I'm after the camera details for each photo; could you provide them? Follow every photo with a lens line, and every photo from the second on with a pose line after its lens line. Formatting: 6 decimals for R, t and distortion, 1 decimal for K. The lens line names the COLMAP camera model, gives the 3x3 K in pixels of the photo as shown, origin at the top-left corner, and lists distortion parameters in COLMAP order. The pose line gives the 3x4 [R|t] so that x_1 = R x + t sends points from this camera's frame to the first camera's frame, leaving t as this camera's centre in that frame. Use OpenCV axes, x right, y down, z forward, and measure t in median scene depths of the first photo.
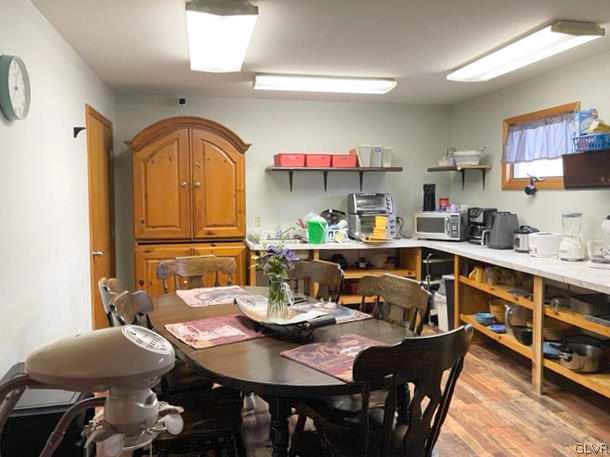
lens RADIAL K [[469.0, 0, 303.5], [0, 469.0, 229.5], [0, 0, 1]] dist [0.051977, -0.072293]
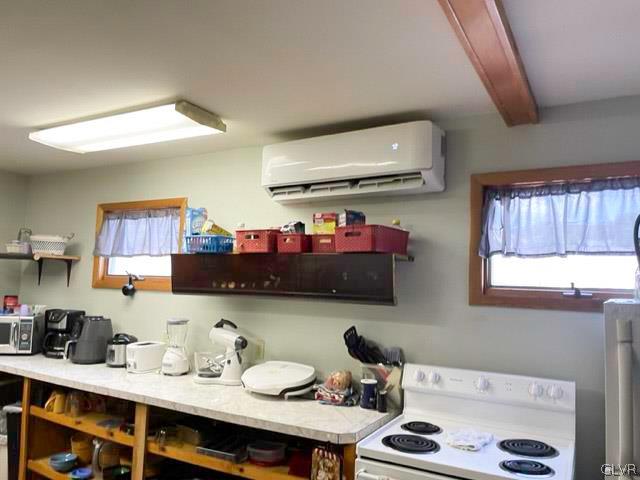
lens RADIAL K [[492.1, 0, 325.8], [0, 492.1, 243.6], [0, 0, 1]] dist [0.051977, -0.072293]
pose [[0.650519, 0.094435, 0.753596, 0.034974], [0.023749, 0.989225, -0.144463, -0.031745], [-0.759118, 0.111873, 0.641267, 0.164232]]
